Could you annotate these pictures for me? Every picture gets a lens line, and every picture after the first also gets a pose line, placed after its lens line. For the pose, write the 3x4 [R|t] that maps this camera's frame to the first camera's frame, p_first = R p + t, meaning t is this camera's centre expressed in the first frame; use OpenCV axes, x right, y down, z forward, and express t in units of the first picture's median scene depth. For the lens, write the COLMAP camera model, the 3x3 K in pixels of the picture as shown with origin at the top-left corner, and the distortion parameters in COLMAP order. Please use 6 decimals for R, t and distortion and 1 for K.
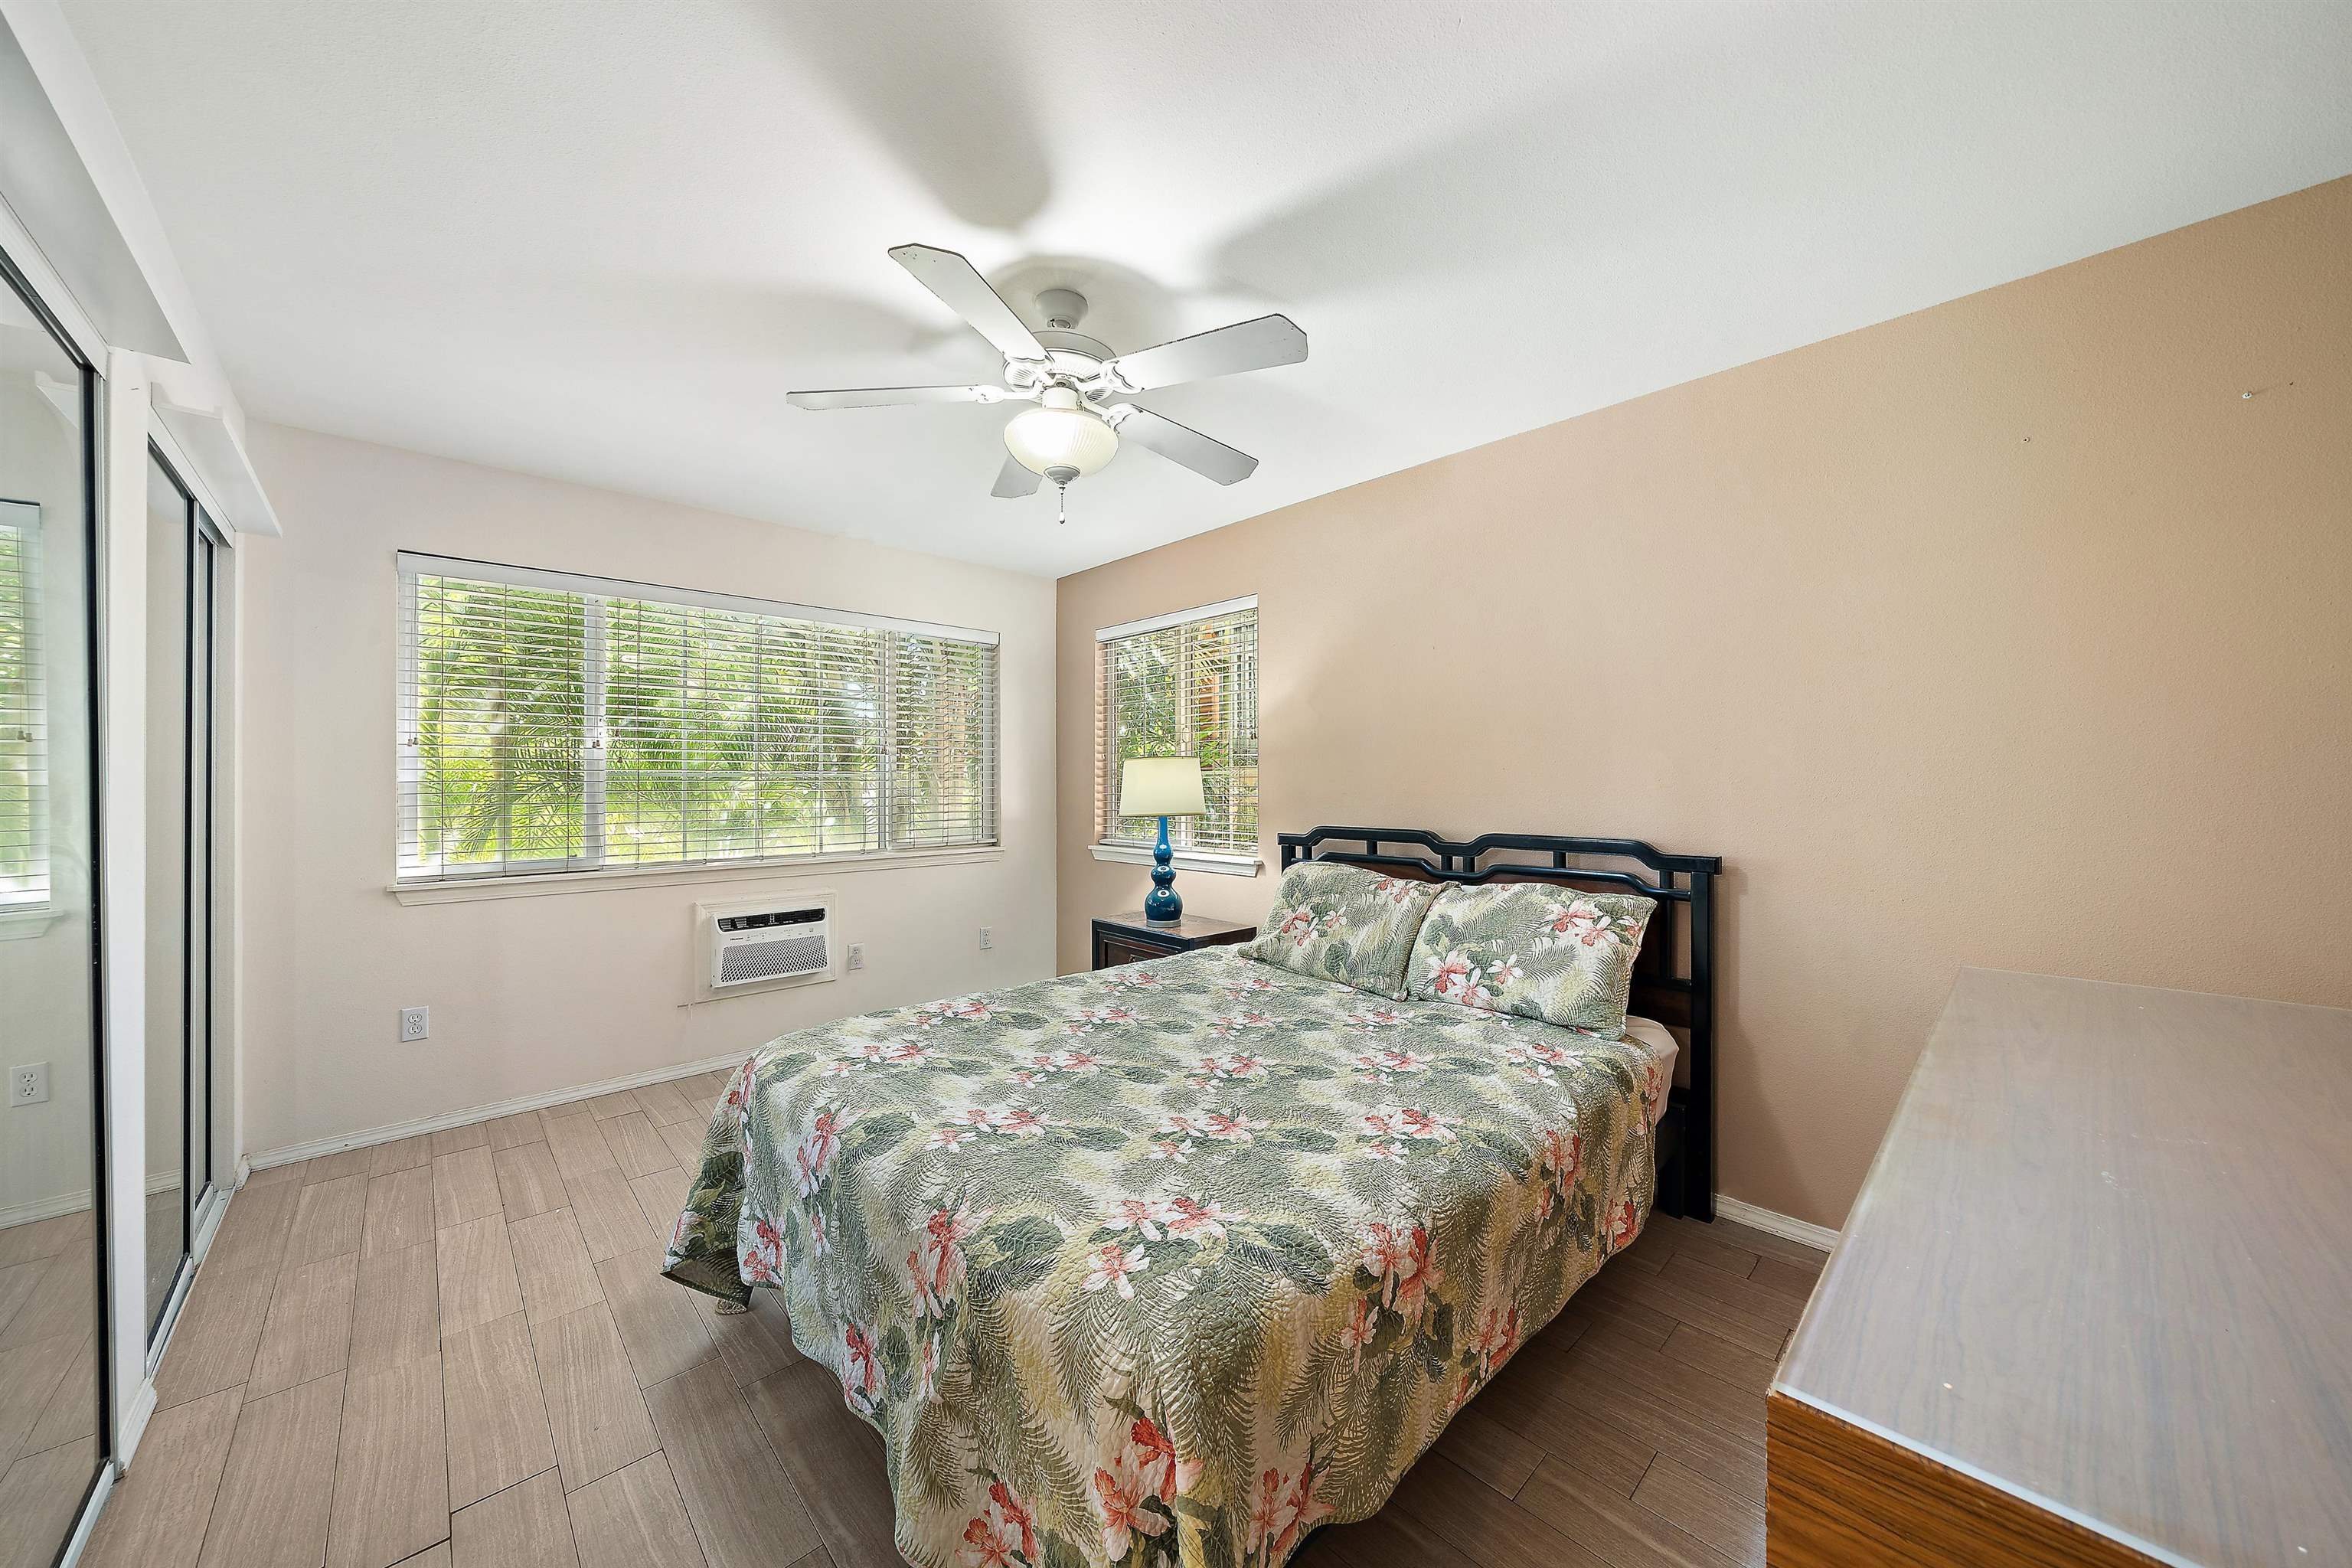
lens RADIAL K [[813.5, 0, 1180.5], [0, 813.5, 787.5], [0, 0, 1]] dist [-0.008038, -0.000084]
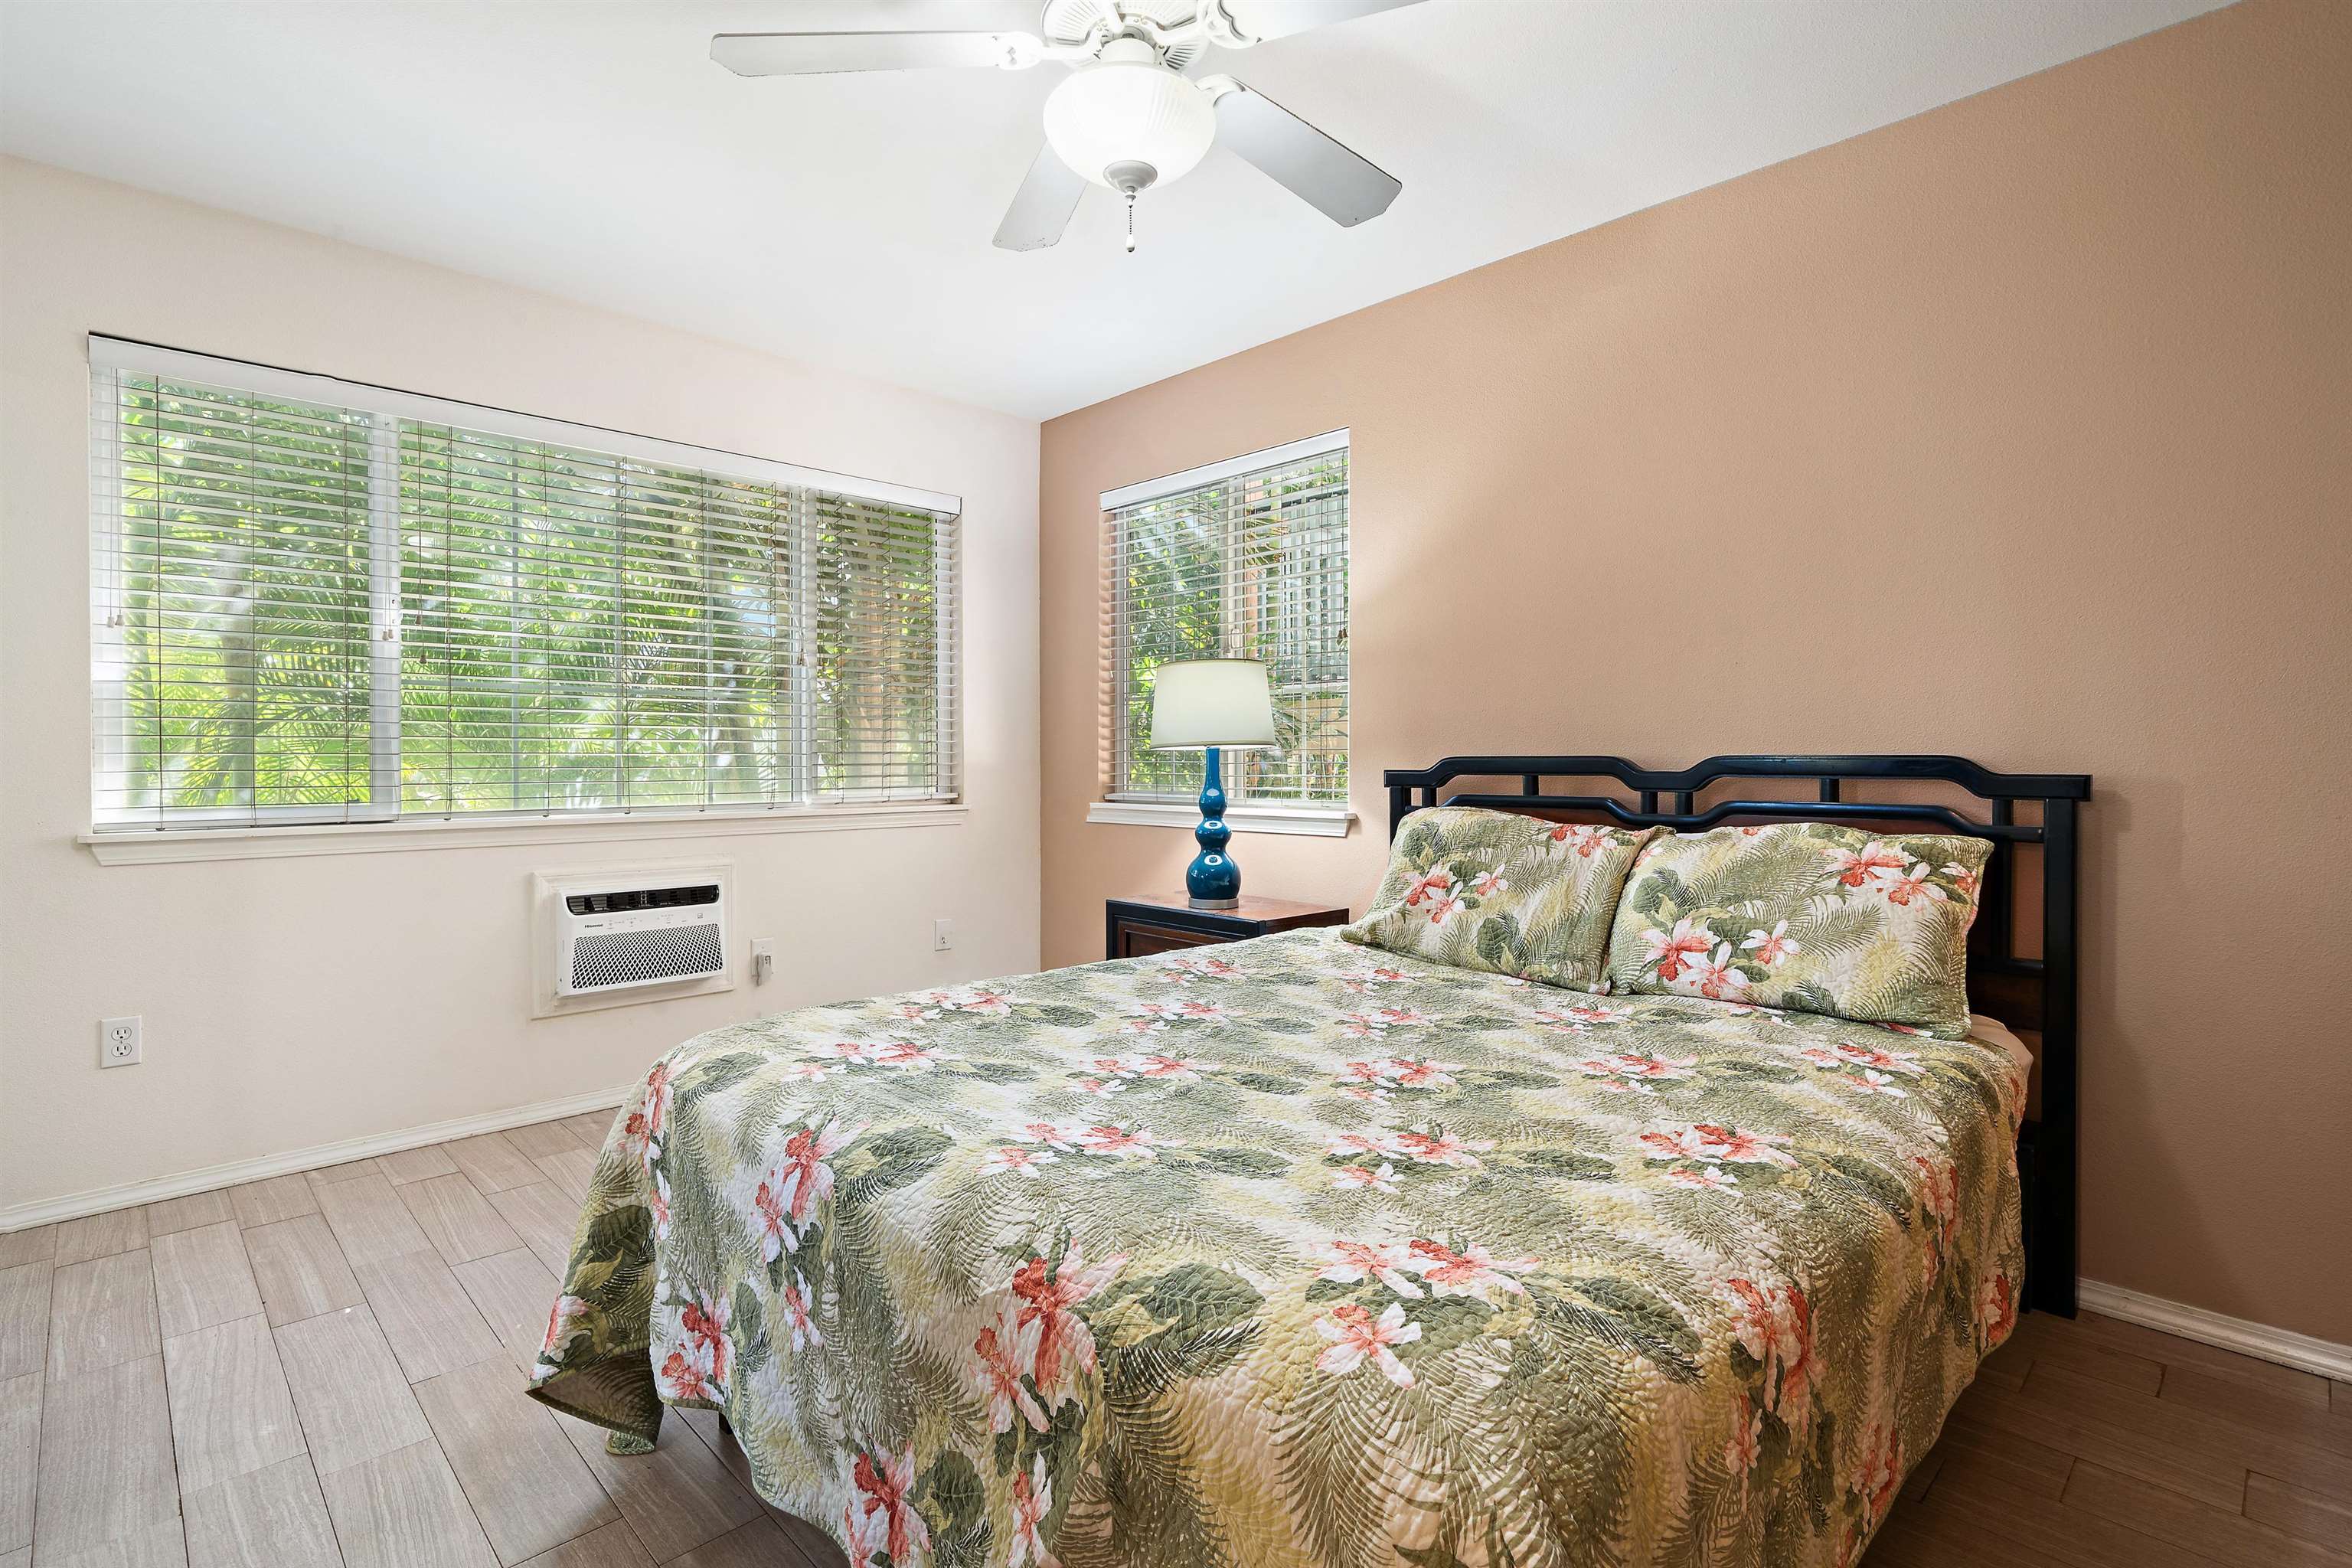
lens RADIAL K [[1116.5, 0, 1170.2], [0, 1116.5, 774.7], [0, 0, 1]] dist [-0.002831, 0.001293]
pose [[0.999956, 0.000405, 0.009422, -0.111567], [-0.000495, 0.999955, 0.009519, 0.080827], [-0.009418, -0.009523, 0.999910, 0.087398]]
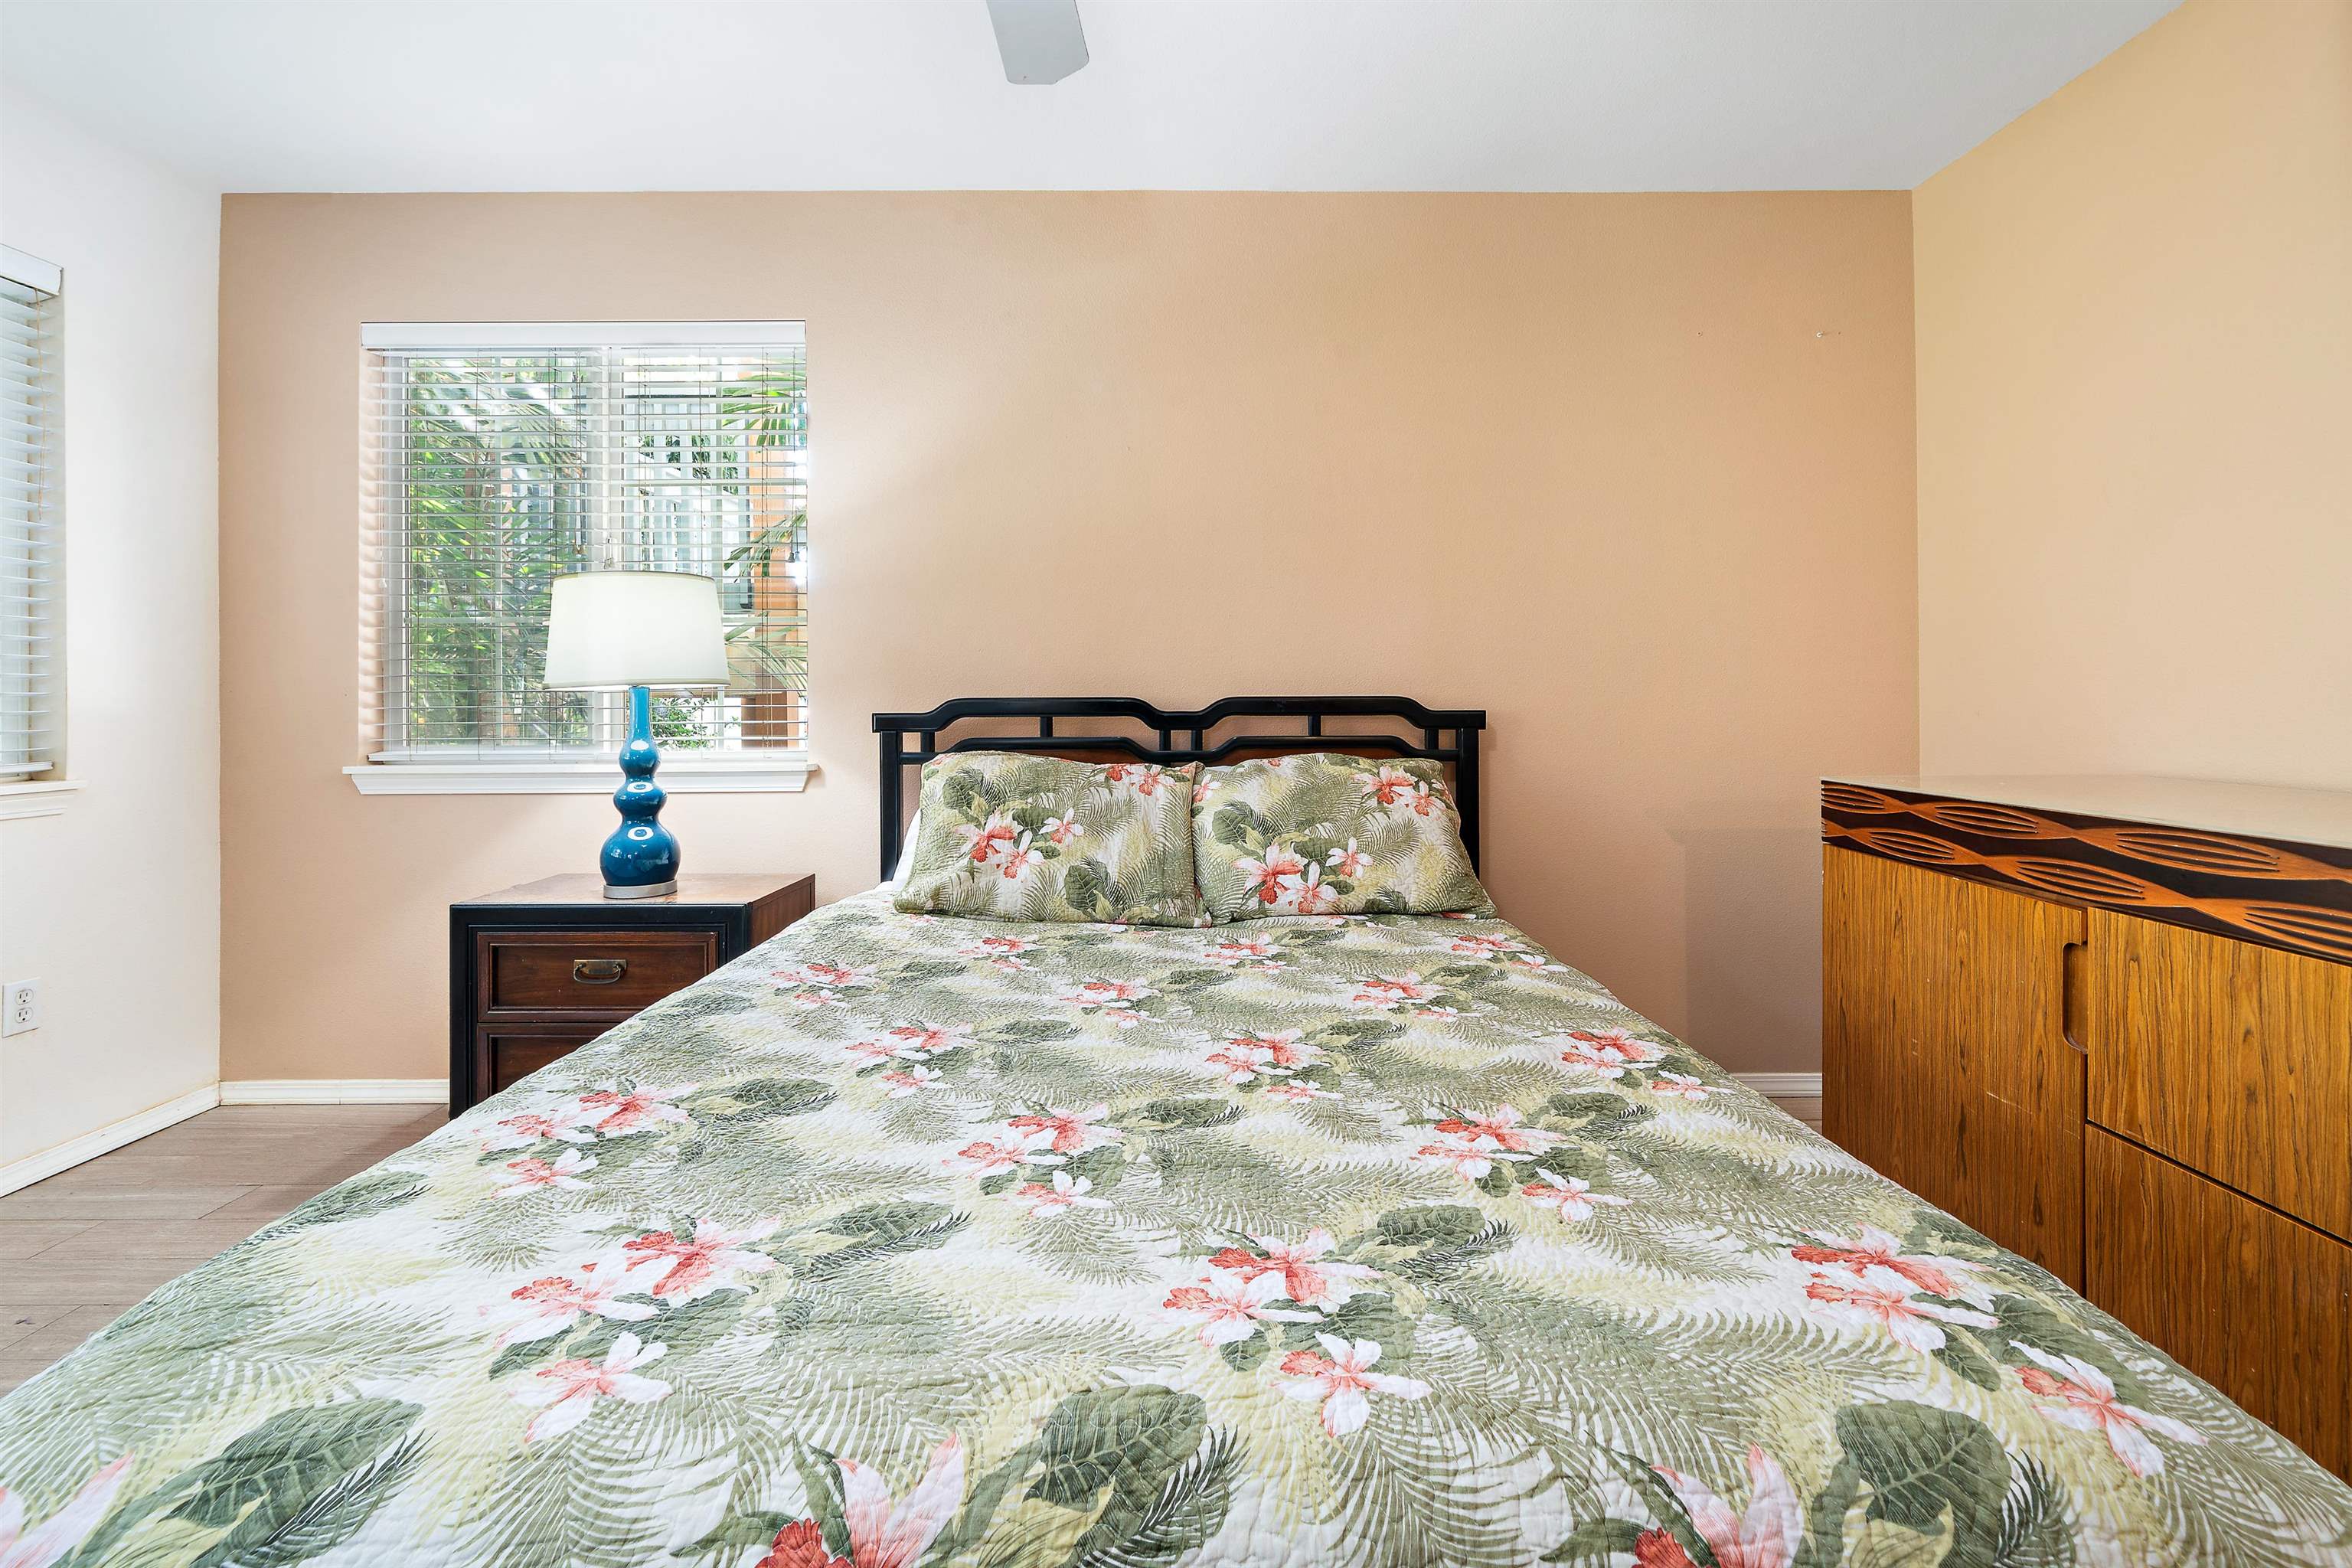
lens RADIAL K [[1014.2, 0, 1197.5], [0, 1014.2, 700.9], [0, 0, 1]] dist [-0.000602, -0.000344]
pose [[0.685241, -0.002512, 0.728312, -0.426056], [0.007391, 0.999967, -0.003504, 0.080632], [-0.728279, 0.007784, 0.685237, 0.465098]]
